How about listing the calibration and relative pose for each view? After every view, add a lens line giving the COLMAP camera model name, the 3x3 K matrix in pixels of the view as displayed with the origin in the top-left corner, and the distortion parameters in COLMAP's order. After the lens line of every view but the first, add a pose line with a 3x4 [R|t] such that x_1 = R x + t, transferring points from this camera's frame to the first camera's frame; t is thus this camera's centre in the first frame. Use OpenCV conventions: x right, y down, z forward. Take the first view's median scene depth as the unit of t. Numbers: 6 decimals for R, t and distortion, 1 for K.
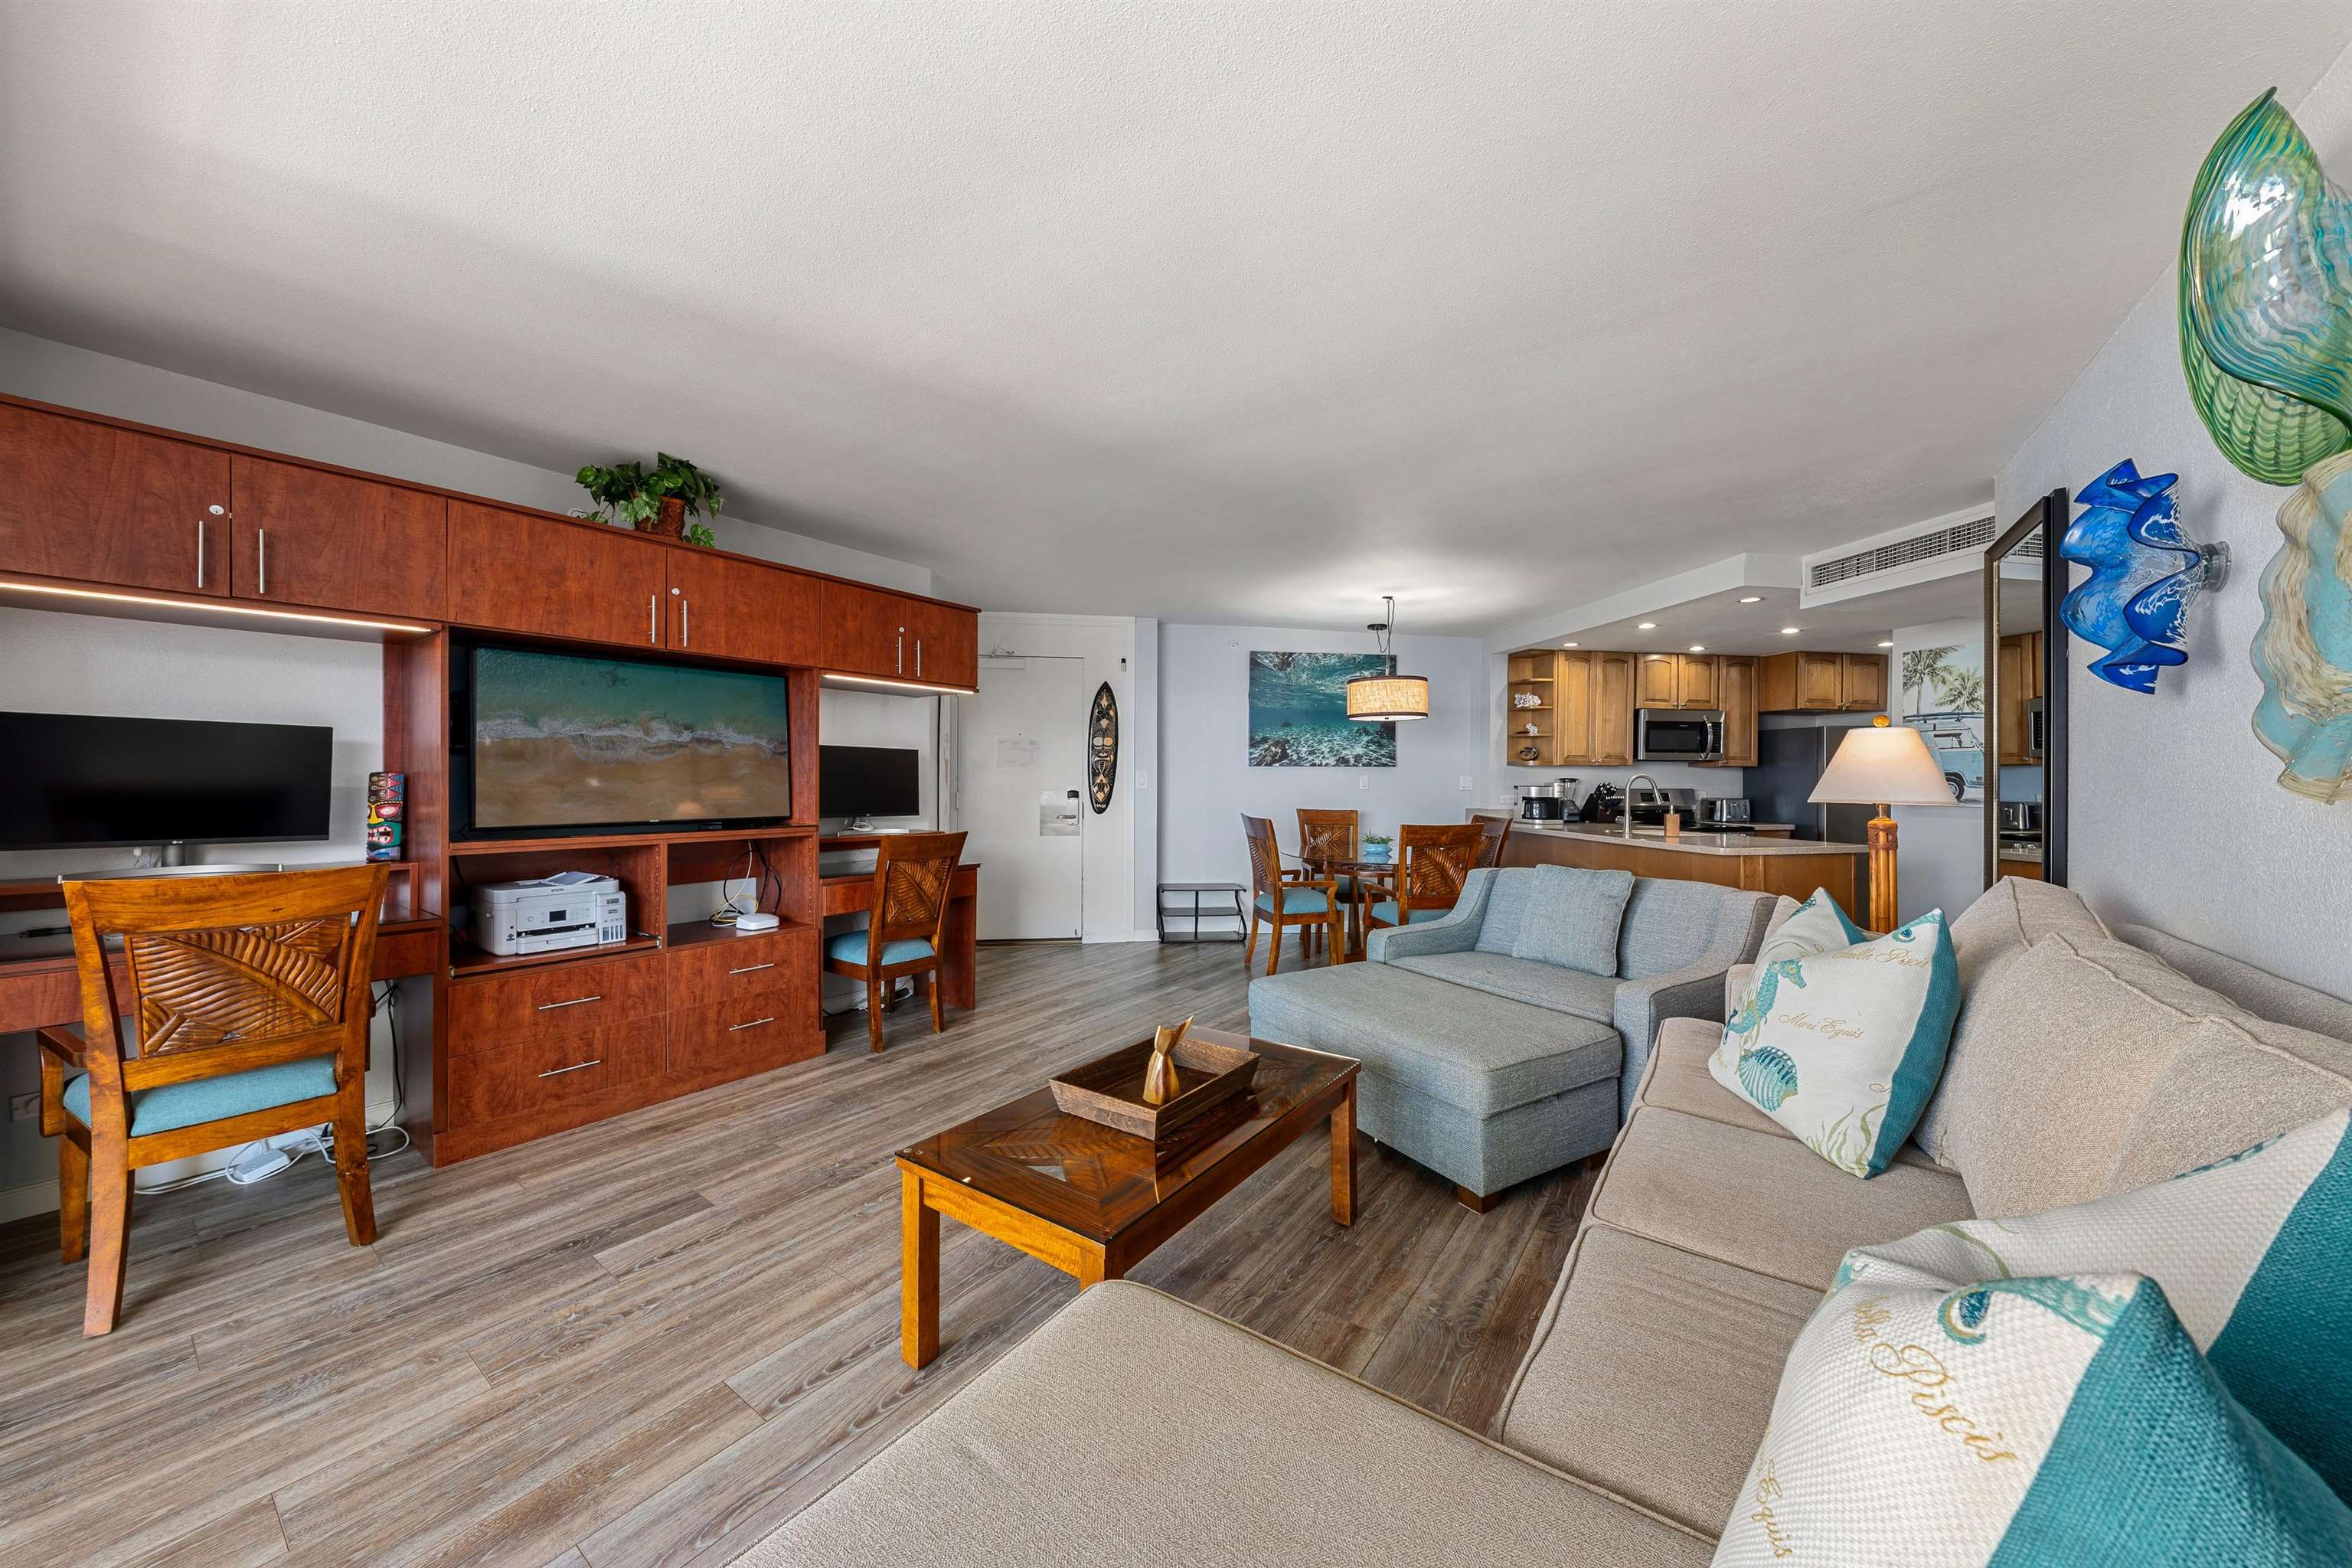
lens RADIAL K [[805.2, 0, 1193.5], [0, 805.2, 782.7], [0, 0, 1]] dist [0.005570, 0.000035]
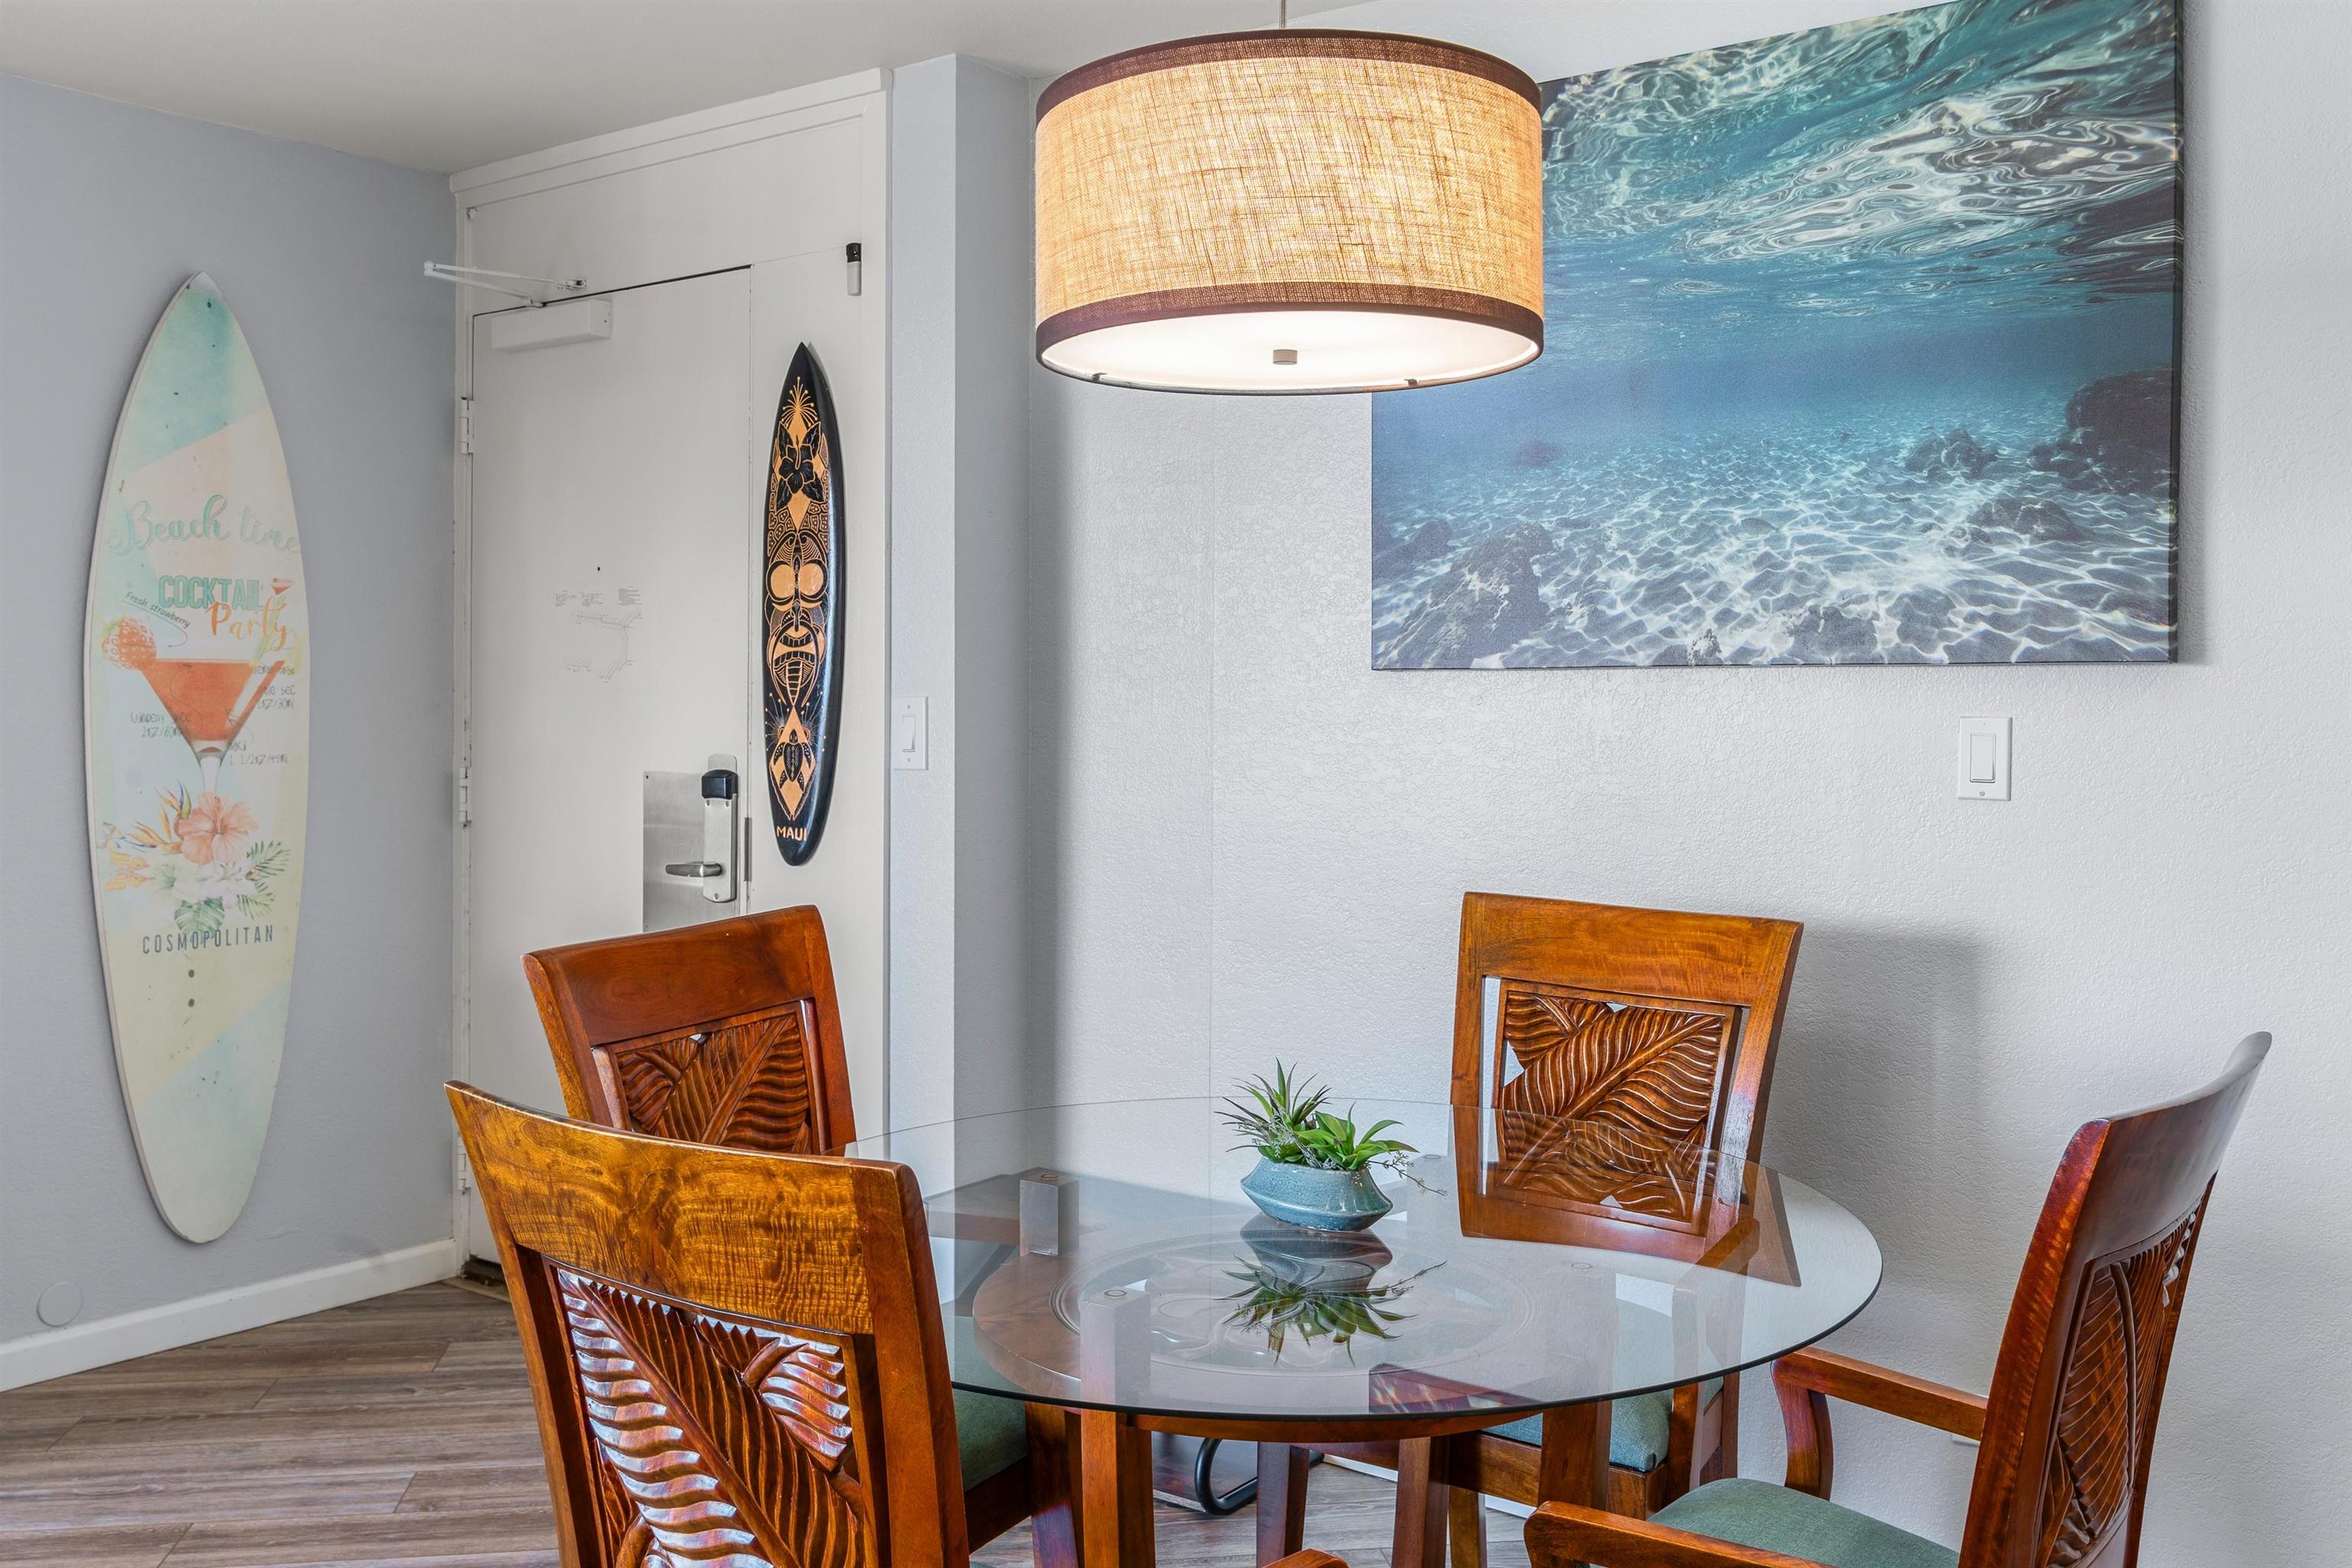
lens RADIAL K [[2138.1, 0, 1220.2], [0, 2138.1, 700.3], [0, 0, 1]] dist [-0.009516, 0.017278]
pose [[0.682973, -0.001204, -0.730443, 0.473791], [-0.003414, 0.999982, -0.004841, -0.010684], [0.730436, 0.005800, 0.682957, 0.636740]]
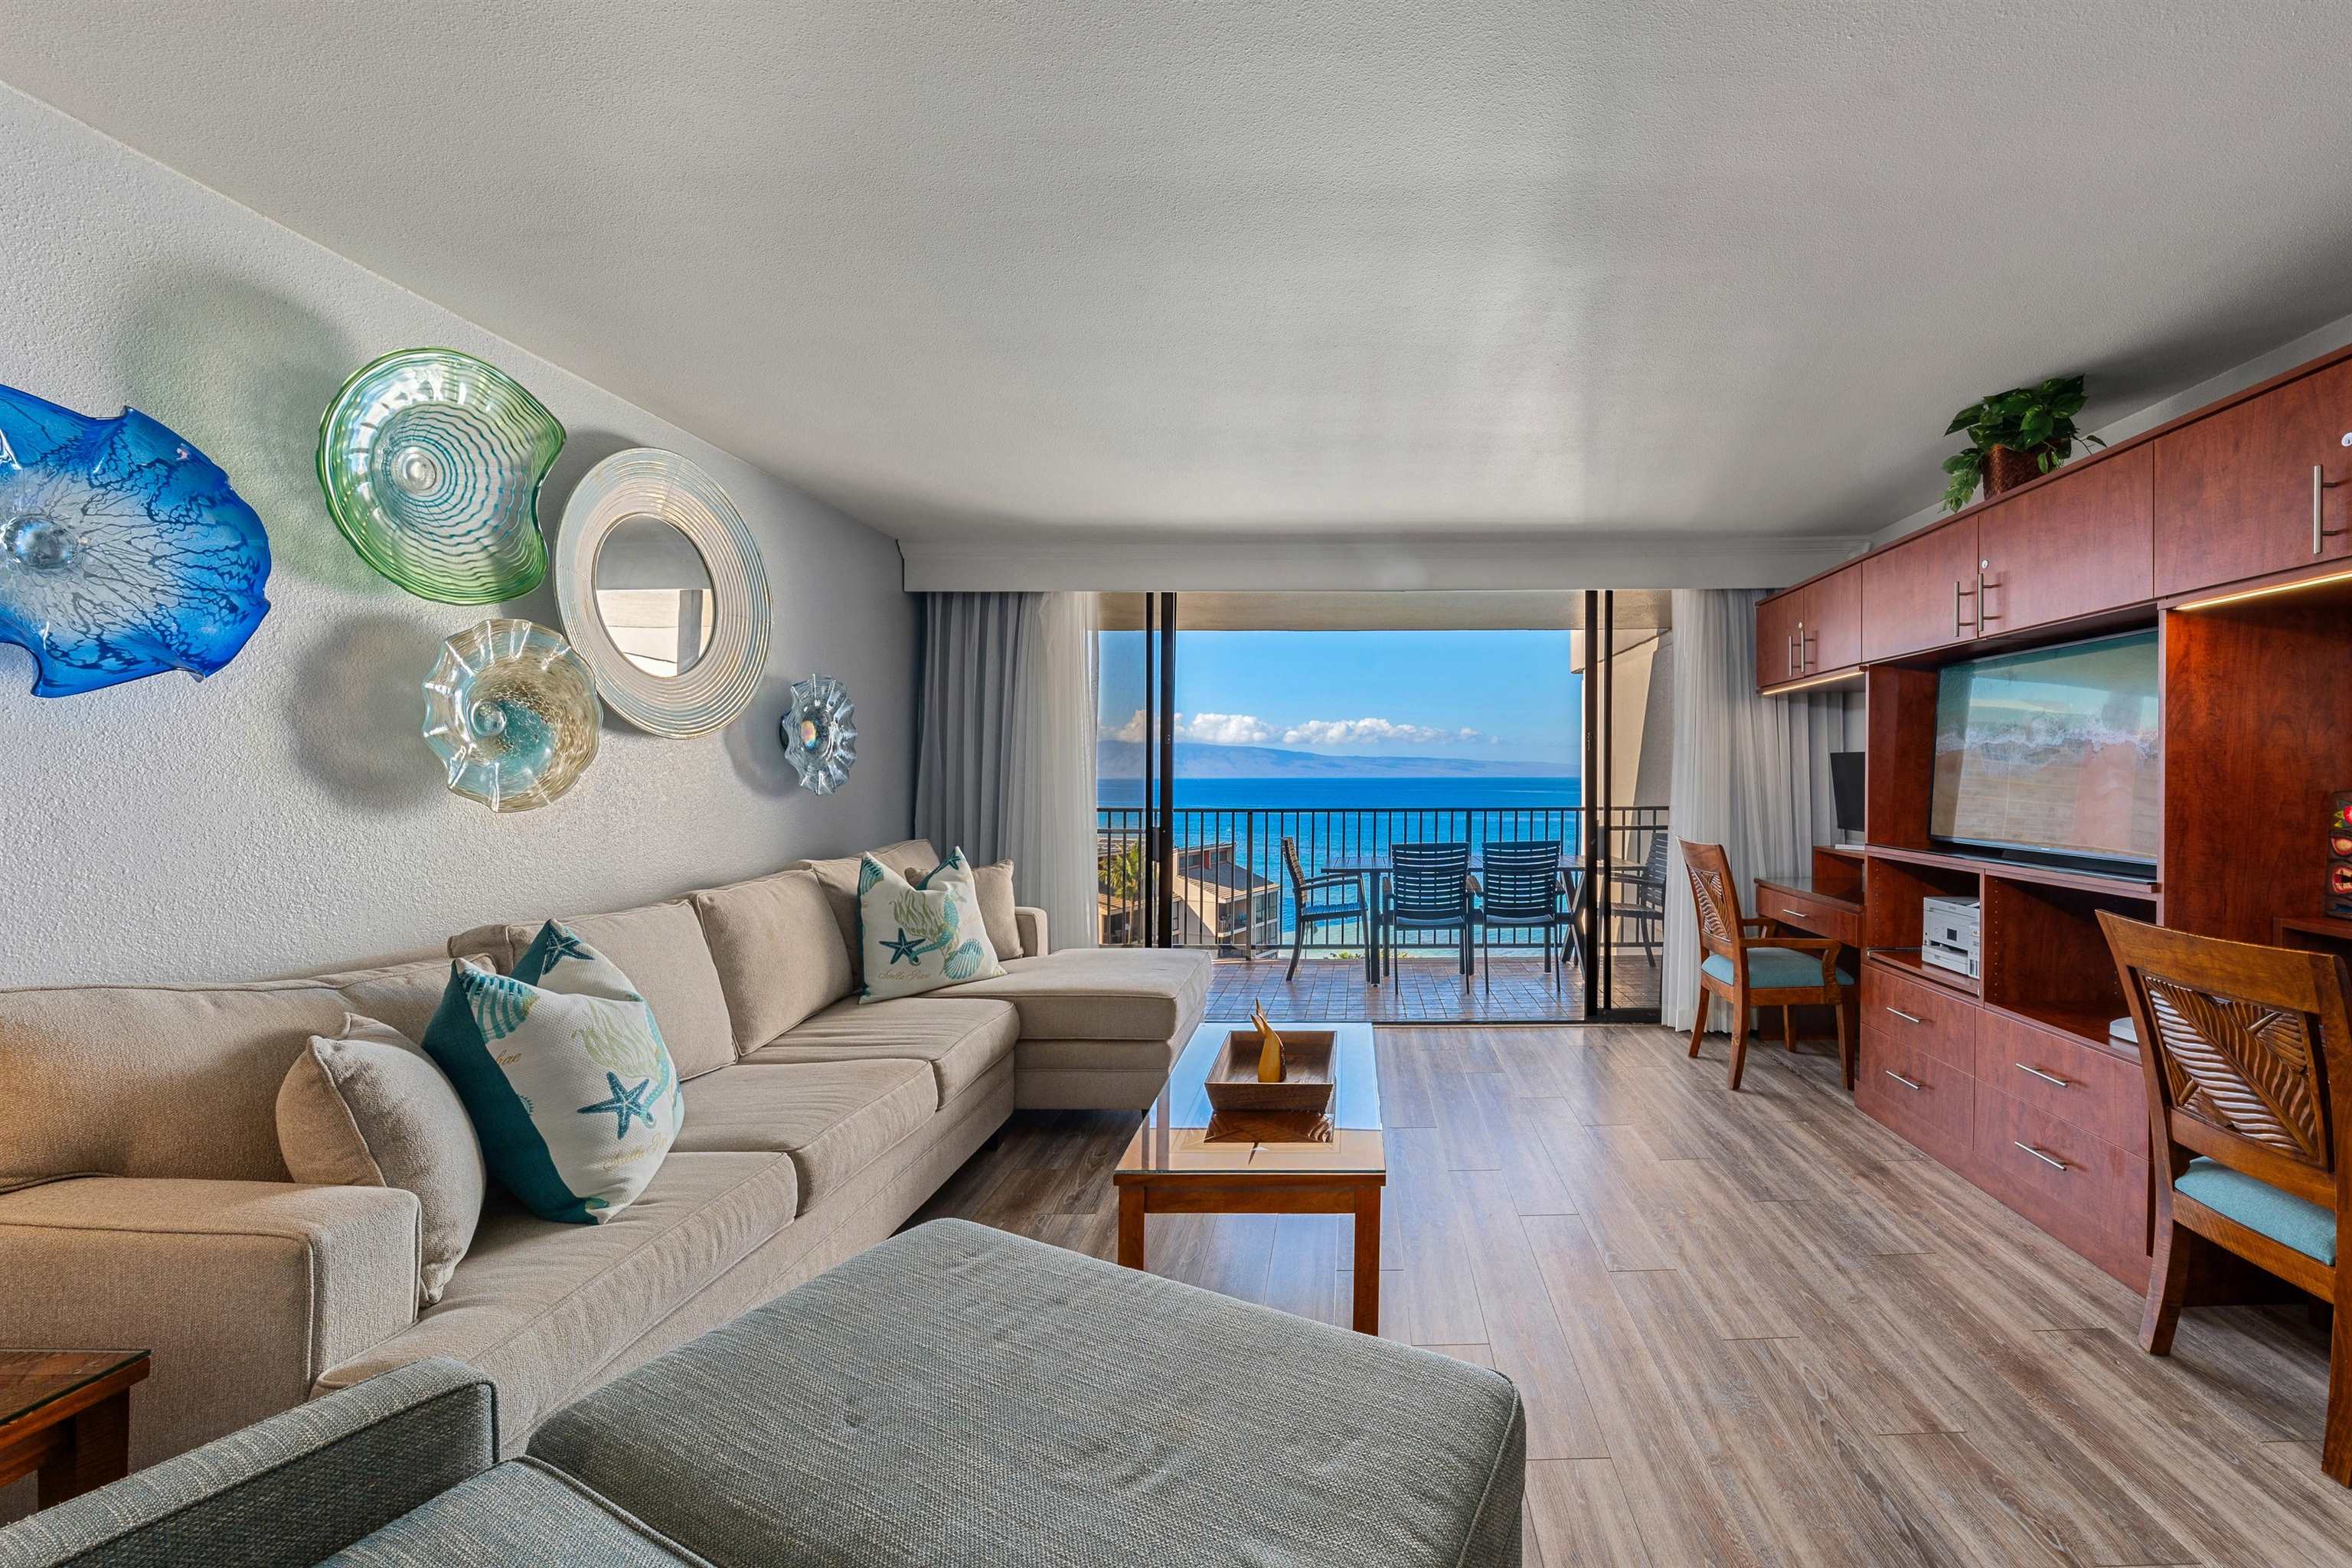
lens RADIAL K [[884.0, 0, 1347.1], [0, 884.0, 784.2], [0, 0, 1]] dist [-0.003560, -0.000075]
pose [[-0.825489, 0.002092, -0.564414, 0.194634], [-0.005398, 0.999918, 0.011601, -0.011534], [0.564392, 0.012623, -0.825410, 0.701261]]
